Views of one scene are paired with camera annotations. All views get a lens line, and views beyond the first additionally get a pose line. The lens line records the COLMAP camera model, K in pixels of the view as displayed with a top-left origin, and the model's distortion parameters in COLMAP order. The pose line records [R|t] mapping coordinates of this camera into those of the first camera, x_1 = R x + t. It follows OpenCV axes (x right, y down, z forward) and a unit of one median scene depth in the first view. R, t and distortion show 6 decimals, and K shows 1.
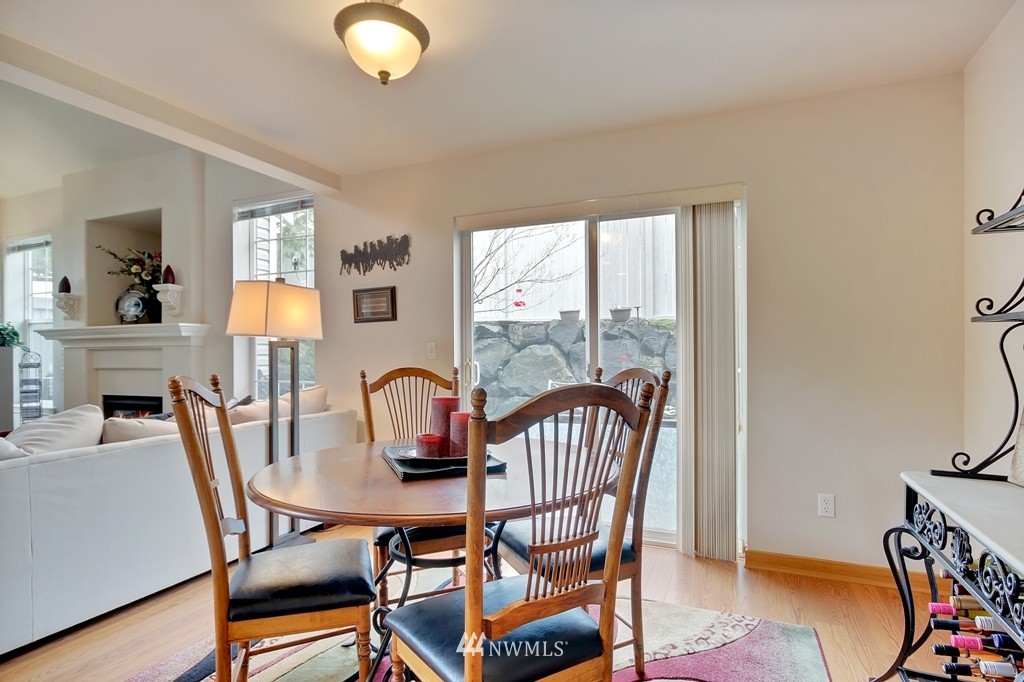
lens RADIAL K [[524.9, 0, 516.4], [0, 524.9, 343.8], [0, 0, 1]] dist [-0.002200, 0.000153]
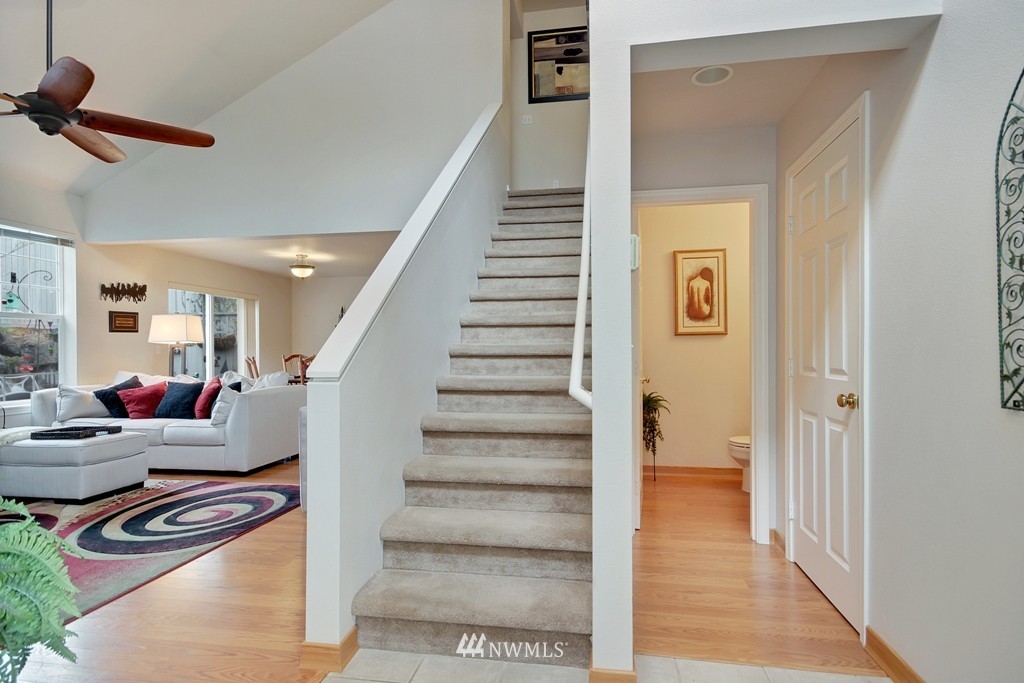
lens RADIAL K [[524.9, 0, 527.3], [0, 524.9, 353.1], [0, 0, 1]] dist [-0.002200, 0.000153]
pose [[-0.238008, 0.000843, 0.971263, -2.139362], [-0.009738, 0.999947, -0.003254, 0.016566], [-0.971214, -0.010233, -0.237987, 0.155296]]
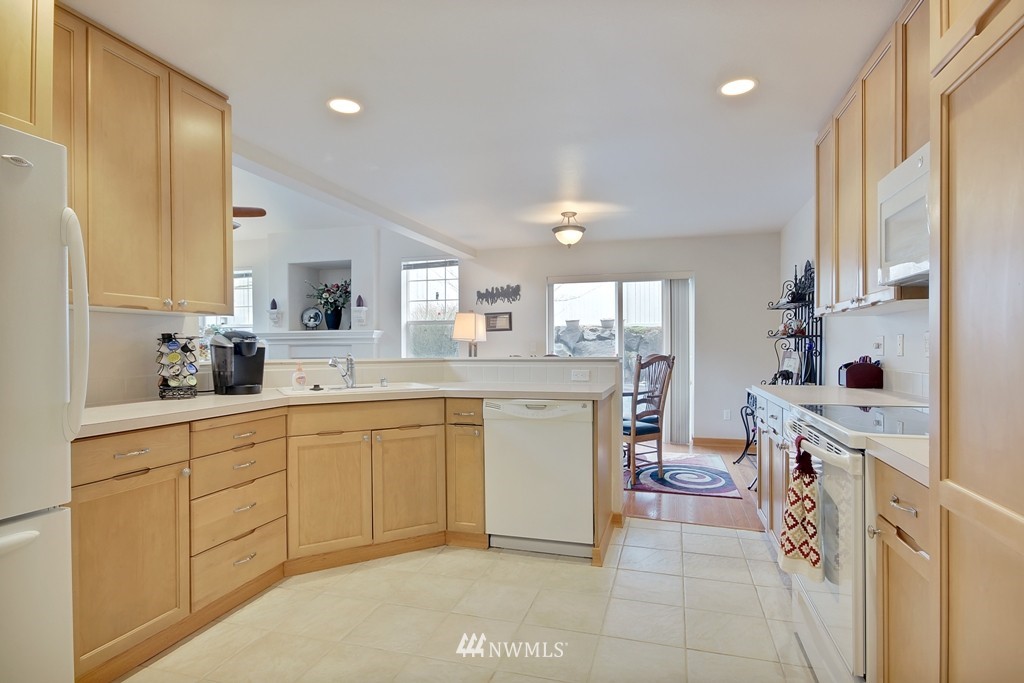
lens RADIAL K [[524.9, 0, 513.3], [0, 524.9, 351.1], [0, 0, 1]] dist [-0.002200, 0.000153]
pose [[0.994757, 0.002136, 0.102248, -0.398514], [-0.004170, 0.999798, 0.019684, -0.008233], [-0.102185, -0.020007, 0.994564, -0.815408]]
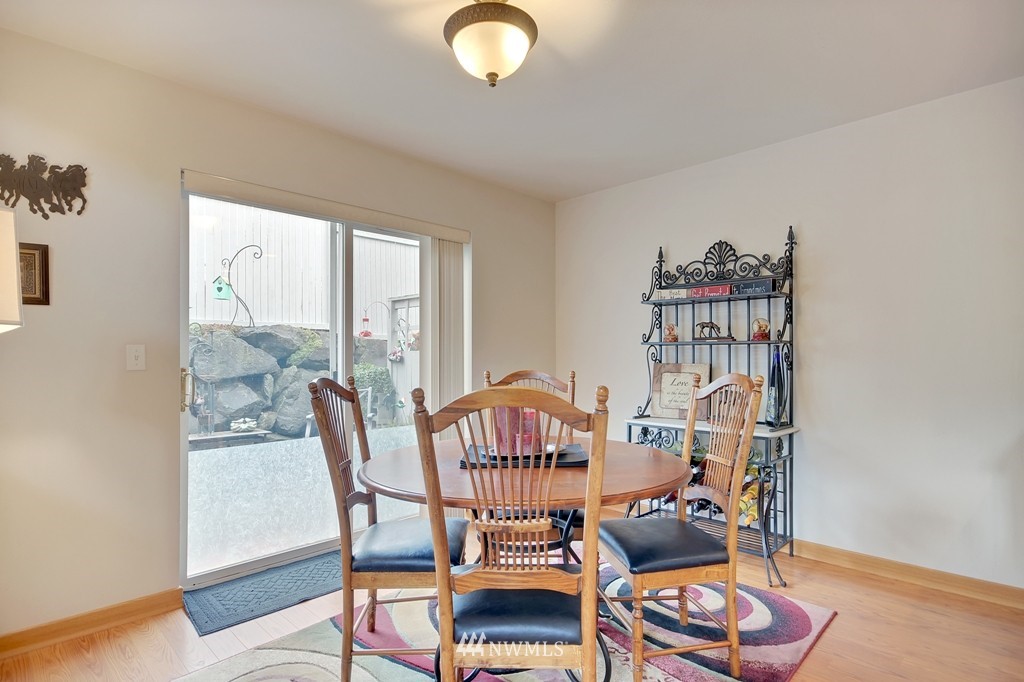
lens RADIAL K [[524.9, 0, 530.8], [0, 524.9, 346.2], [0, 0, 1]] dist [-0.002200, 0.000153]
pose [[0.359120, 0.024087, 0.932981, -0.555845], [-0.013608, 0.999696, -0.020571, 0.005807], [-0.933192, -0.005309, 0.359338, 0.281938]]
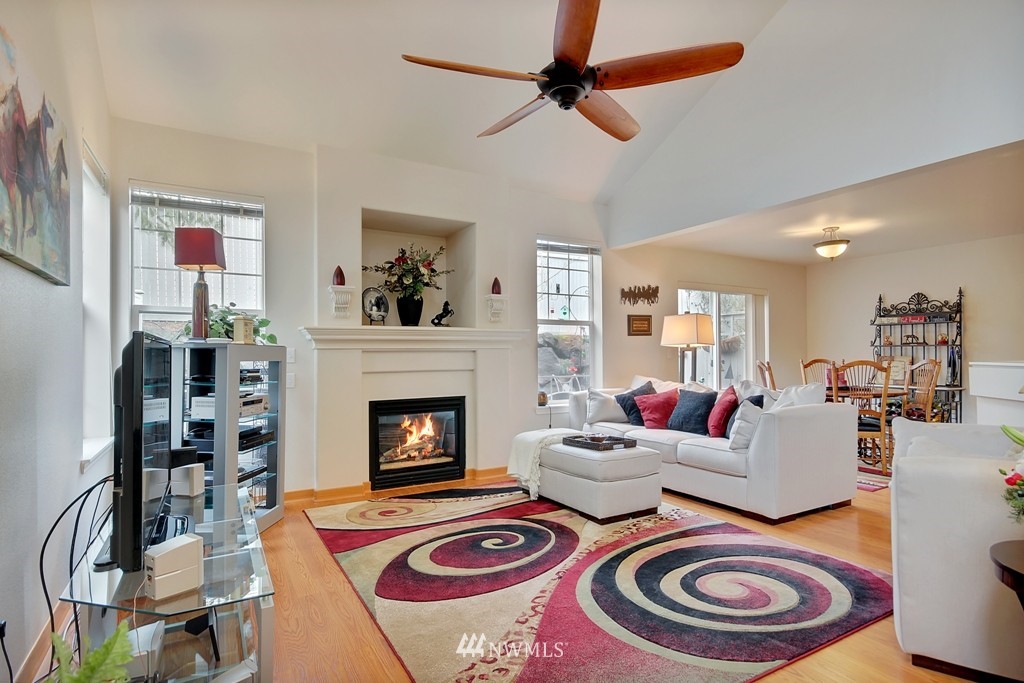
lens RADIAL K [[524.9, 0, 519.9], [0, 524.9, 347.2], [0, 0, 1]] dist [-0.002200, 0.000153]
pose [[0.600904, 0.014543, 0.799189, -1.764012], [-0.009928, 0.999893, -0.010731, 0.014597], [-0.799259, -0.001486, 0.600985, 0.313017]]
